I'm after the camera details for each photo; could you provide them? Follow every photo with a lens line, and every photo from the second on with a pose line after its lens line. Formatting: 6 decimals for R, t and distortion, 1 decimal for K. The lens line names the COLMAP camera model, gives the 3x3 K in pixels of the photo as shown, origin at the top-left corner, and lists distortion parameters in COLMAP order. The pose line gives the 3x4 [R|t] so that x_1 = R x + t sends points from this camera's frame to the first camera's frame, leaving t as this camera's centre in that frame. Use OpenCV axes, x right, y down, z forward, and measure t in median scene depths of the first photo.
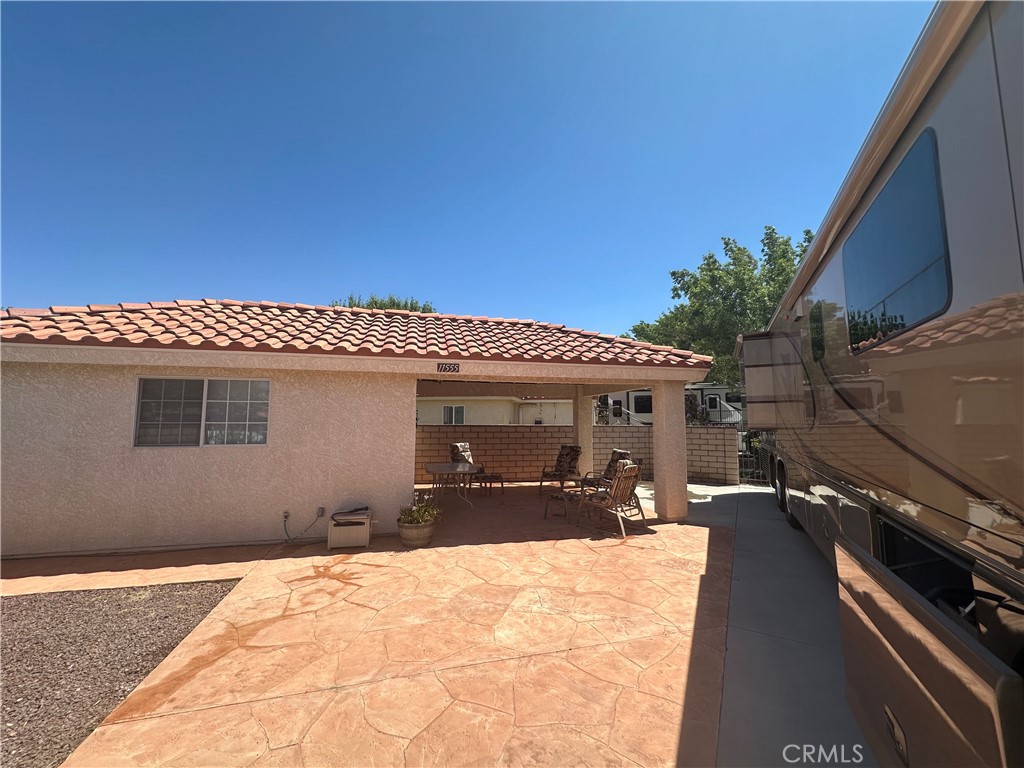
lens RADIAL K [[411.1, 0, 512.5], [0, 411.1, 382.8], [0, 0, 1]] dist [0.002234, 0.000056]
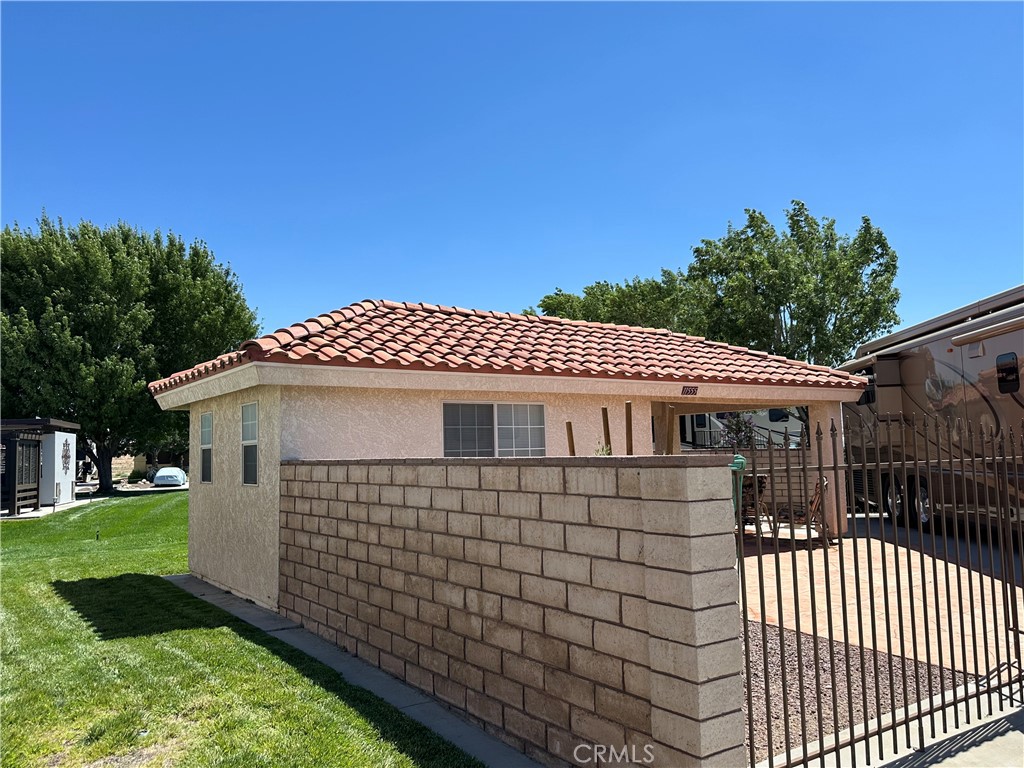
lens RADIAL K [[787.2, 0, 510.0], [0, 787.2, 383.4], [0, 0, 1]] dist [0.000258, 0.000085]
pose [[0.933700, 0.004719, 0.358025, -1.049375], [-0.004717, 0.999988, -0.000880, -0.041499], [-0.358025, -0.000867, 0.933712, -0.546536]]
